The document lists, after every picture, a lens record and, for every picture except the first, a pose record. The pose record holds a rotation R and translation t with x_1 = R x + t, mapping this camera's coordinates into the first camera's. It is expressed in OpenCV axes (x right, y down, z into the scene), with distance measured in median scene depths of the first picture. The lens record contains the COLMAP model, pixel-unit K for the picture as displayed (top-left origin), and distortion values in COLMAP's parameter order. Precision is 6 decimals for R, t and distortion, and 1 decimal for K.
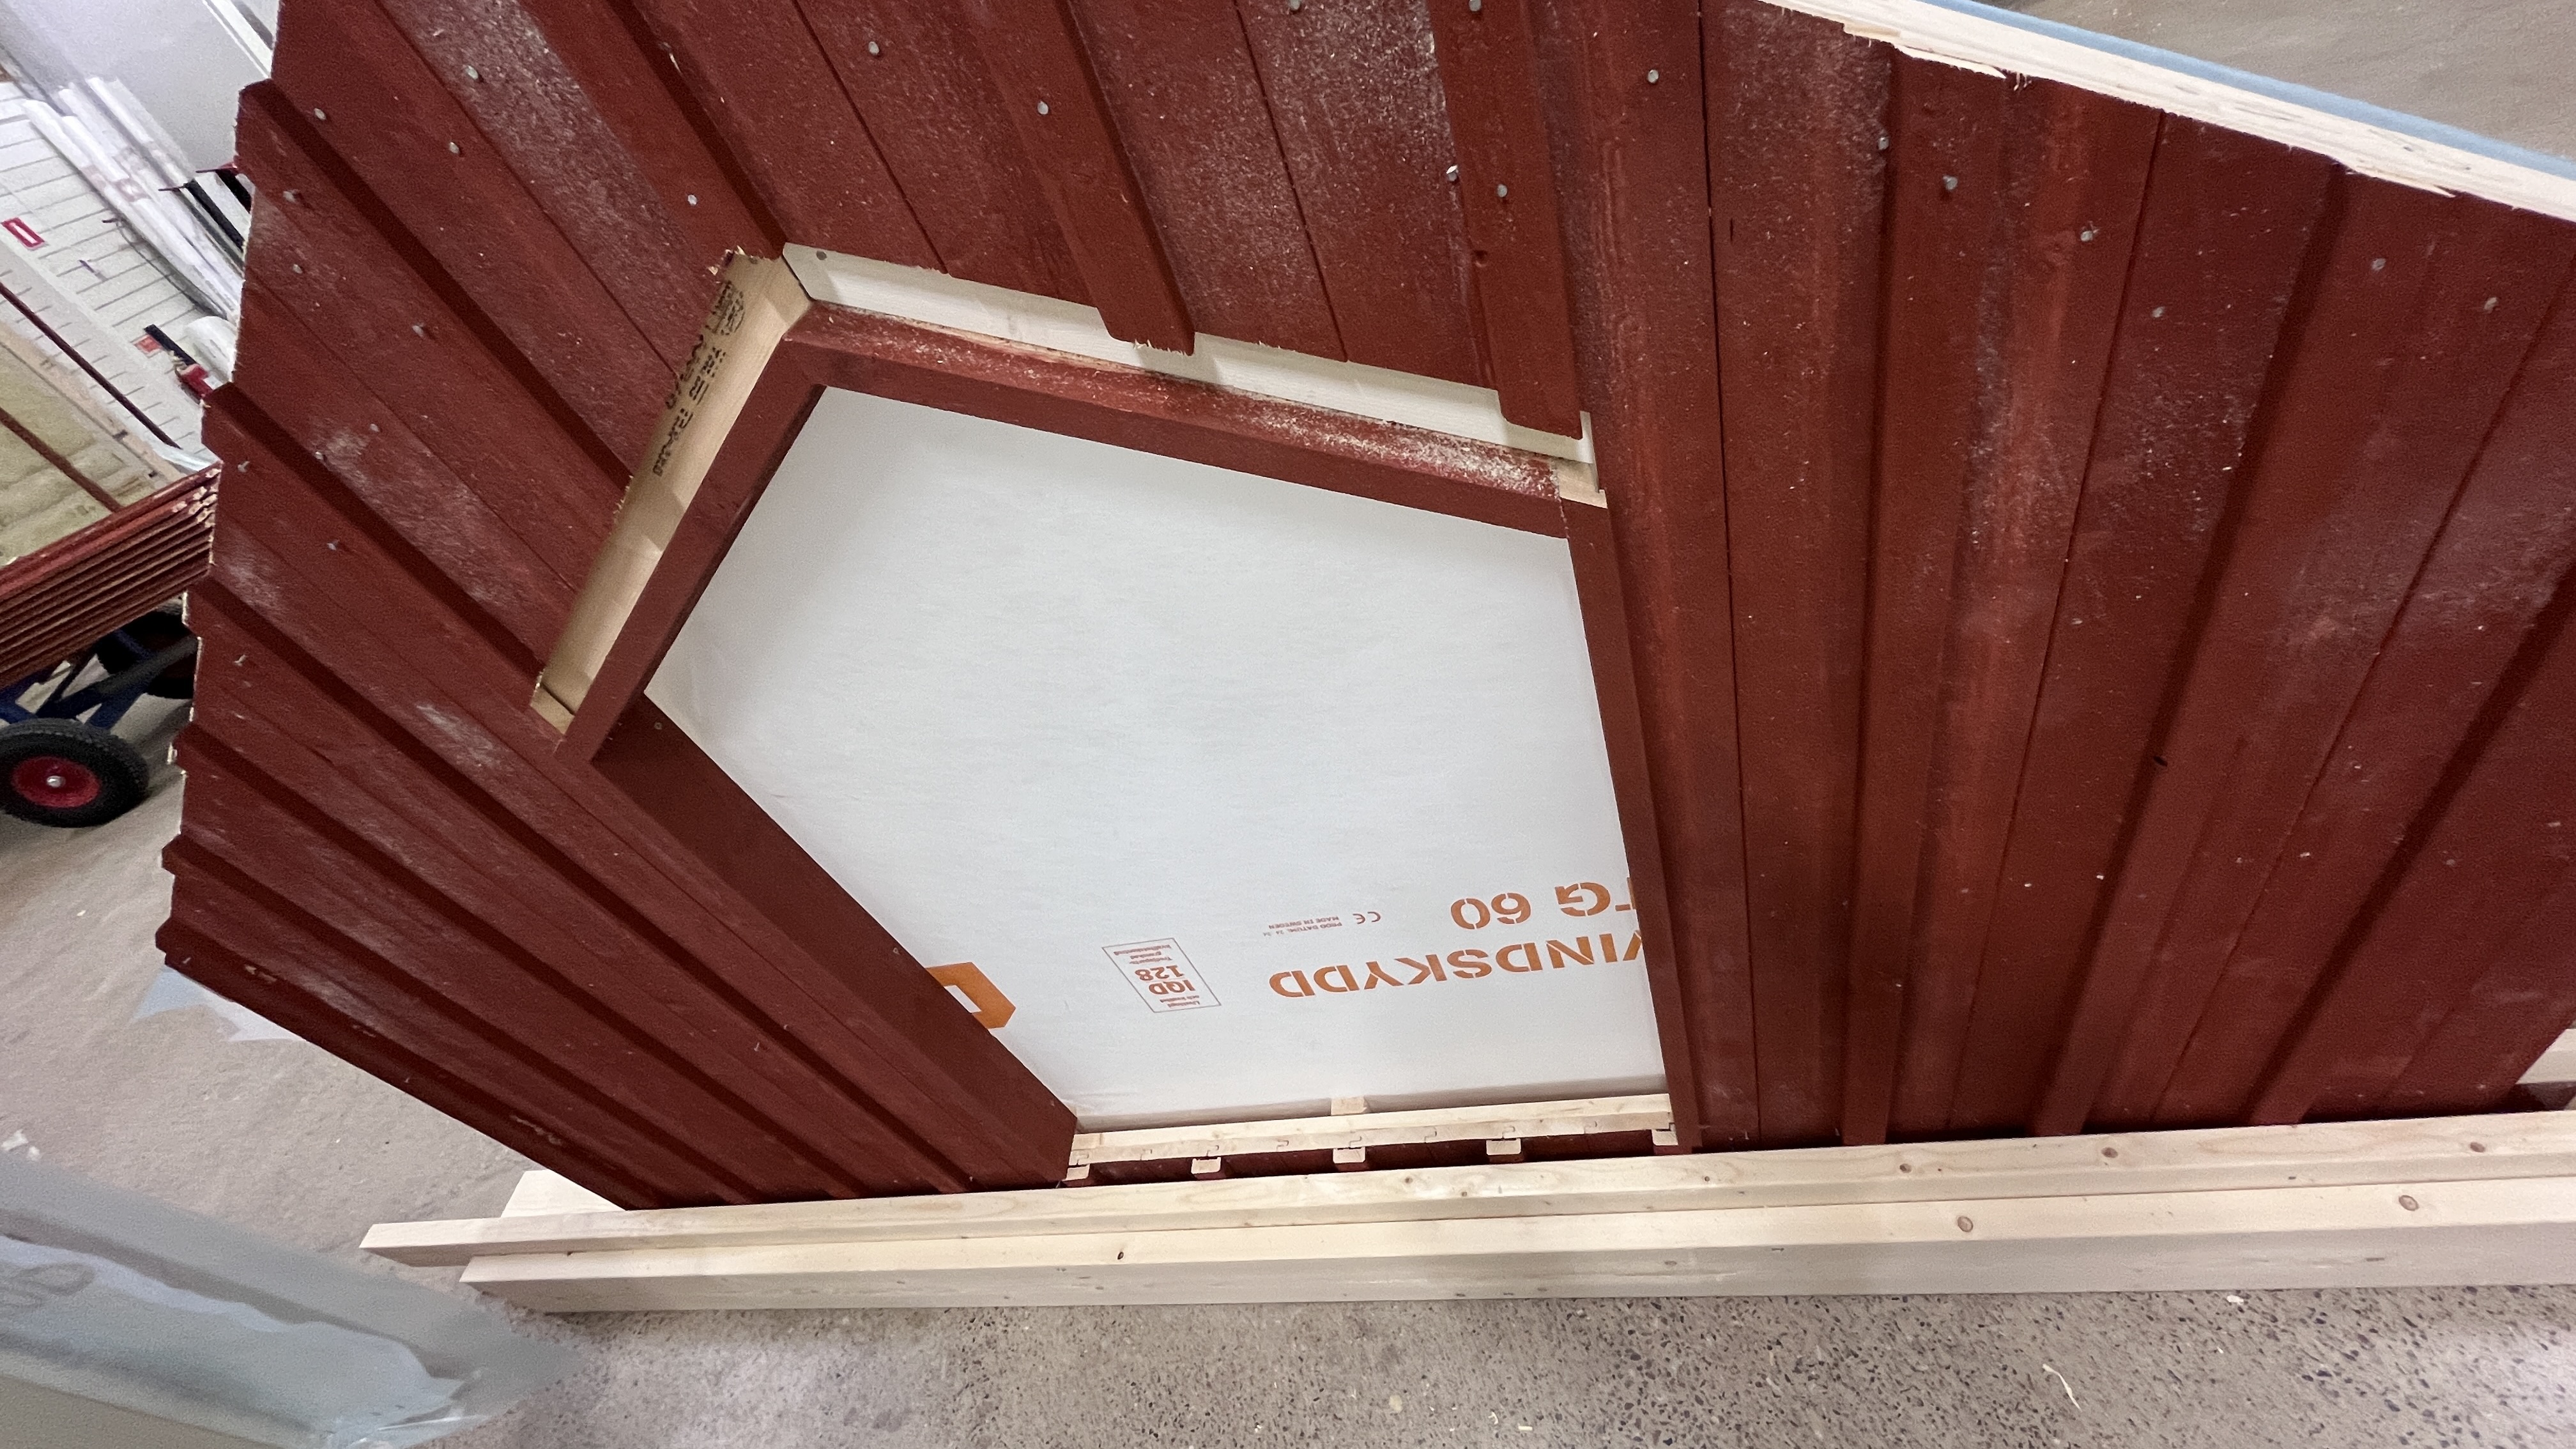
lens RADIAL K [[1057.8, 0, 1284.2], [0, 1057.8, 728.2], [0, 0, 1]] dist [-0.001982, 0.000327]
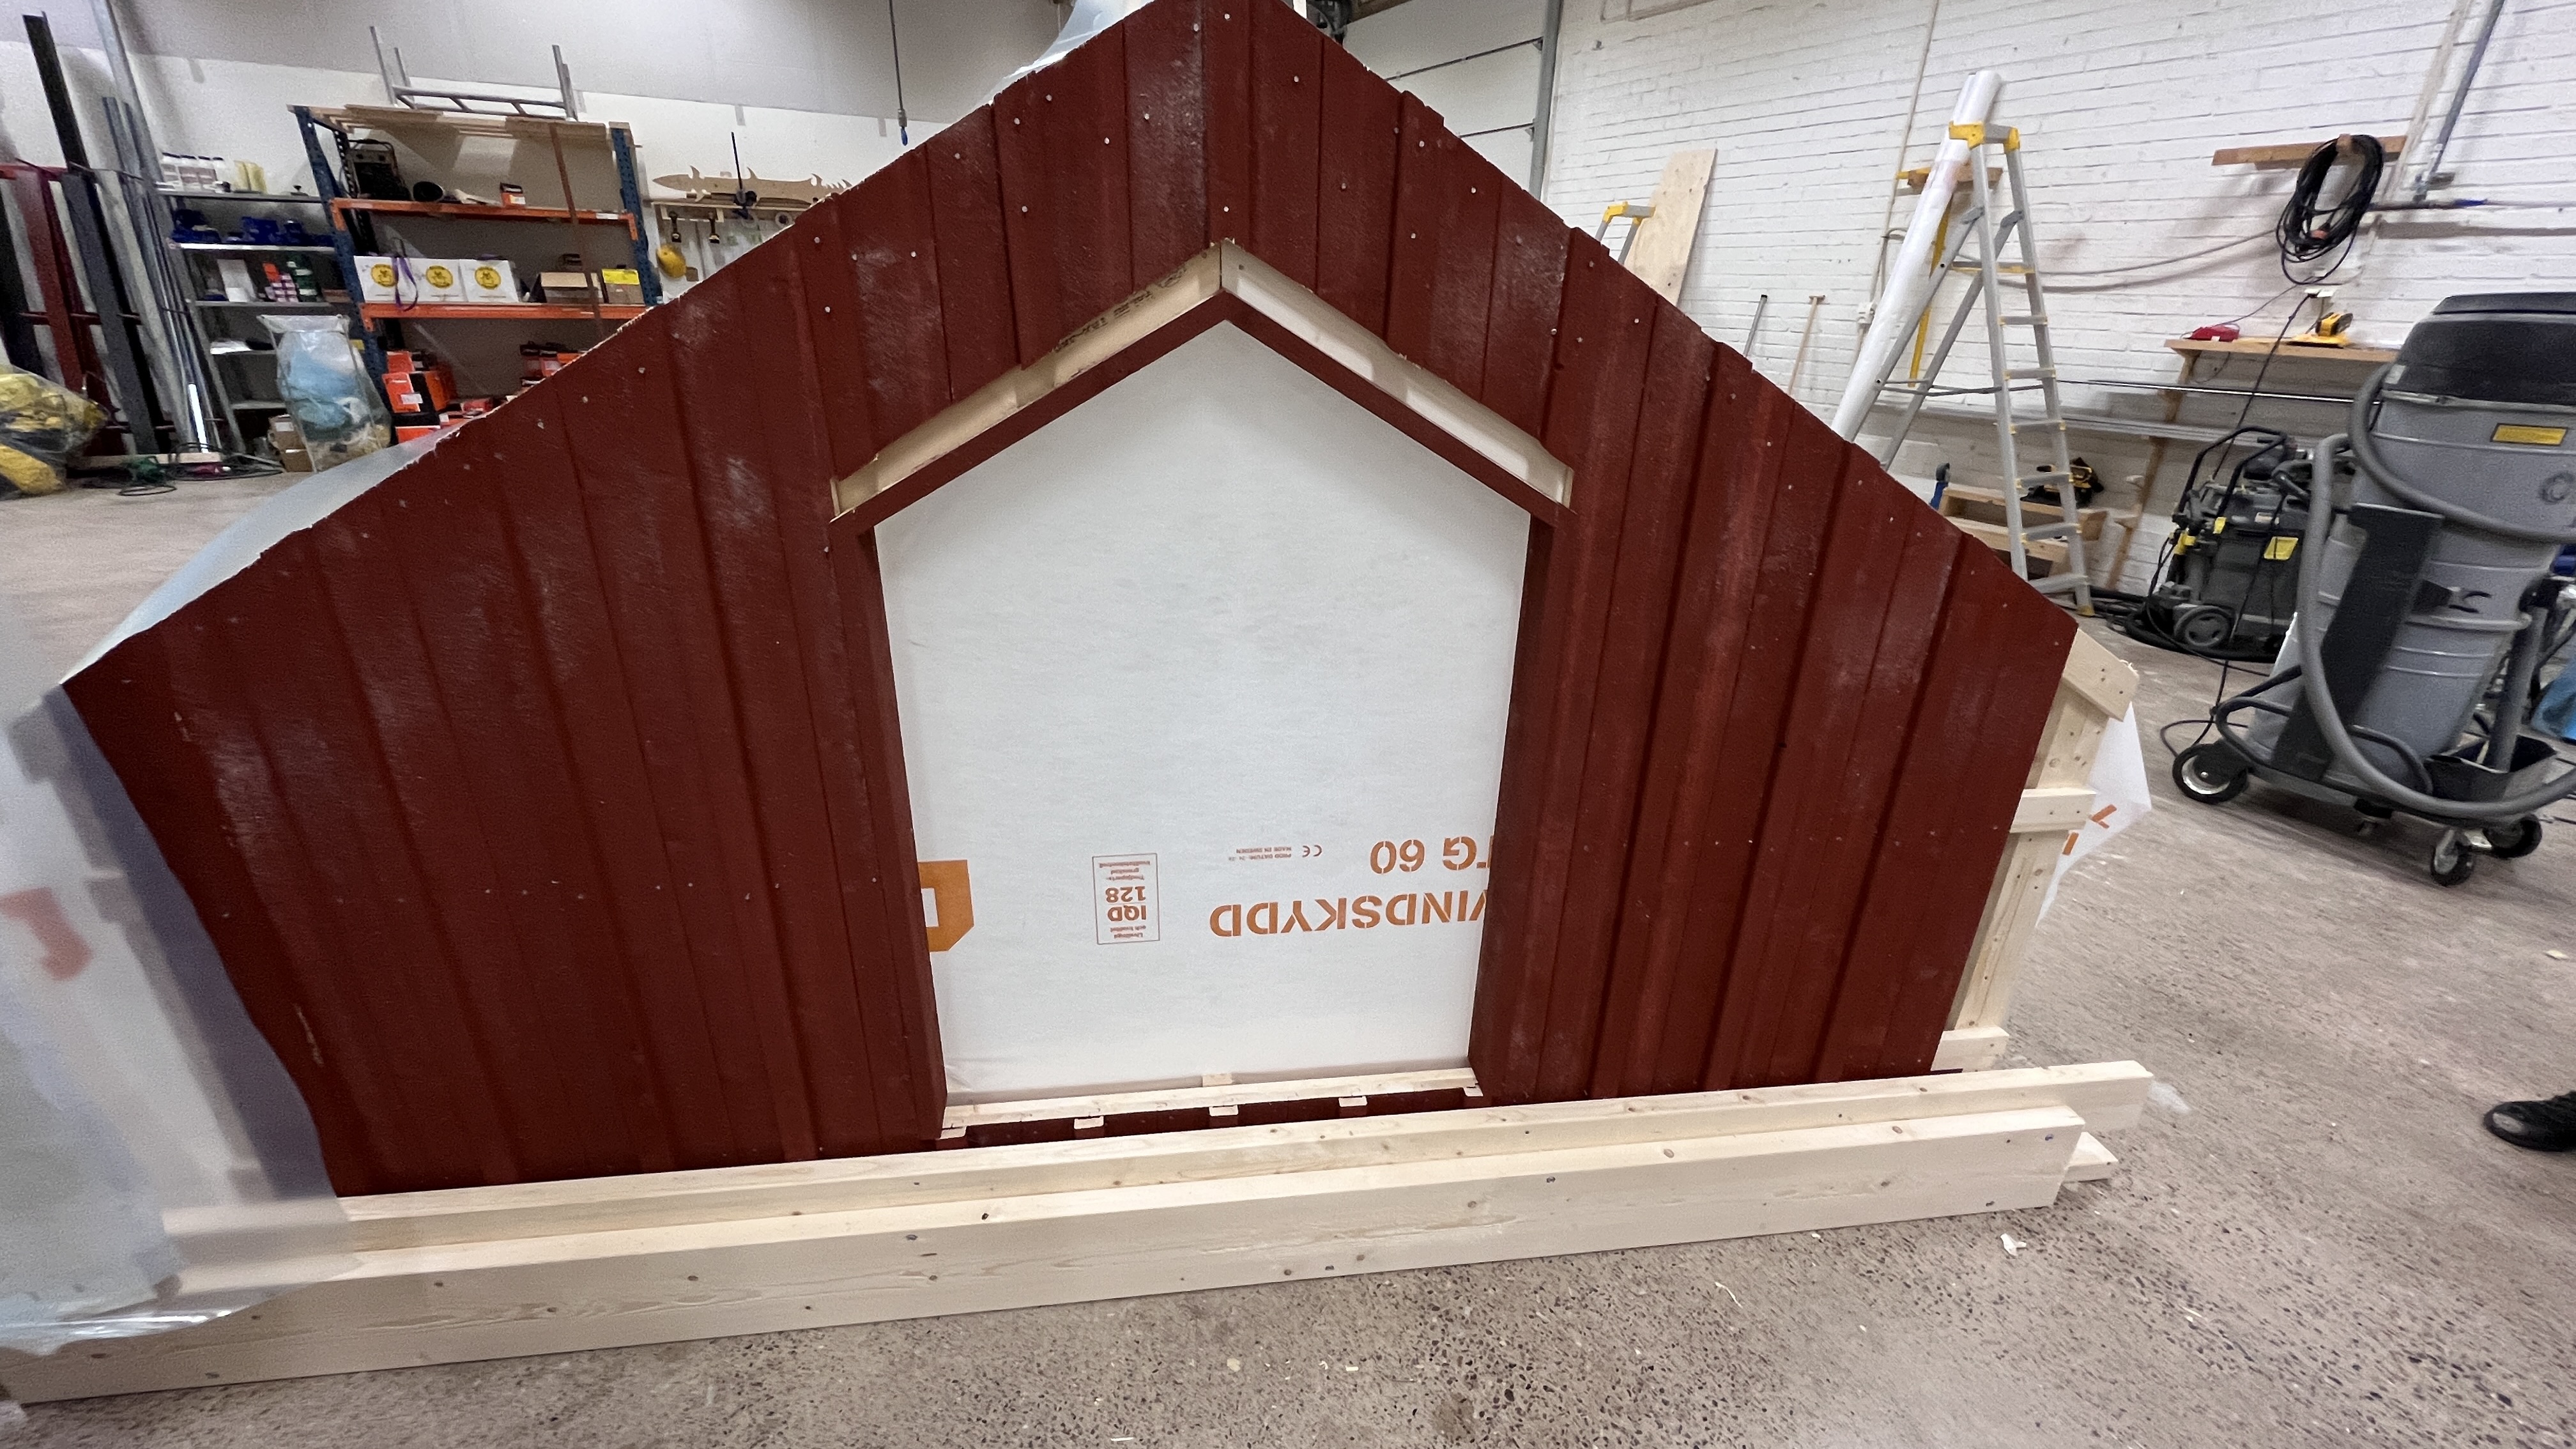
lens RADIAL K [[1057.8, 0, 1291.1], [0, 1057.8, 723.3], [0, 0, 1]] dist [-0.001982, 0.000327]
pose [[0.912330, 0.238226, 0.333020, -0.407779], [-0.089669, 0.909824, -0.405190, 0.542903], [-0.399517, 0.339806, 0.851421, -0.190083]]
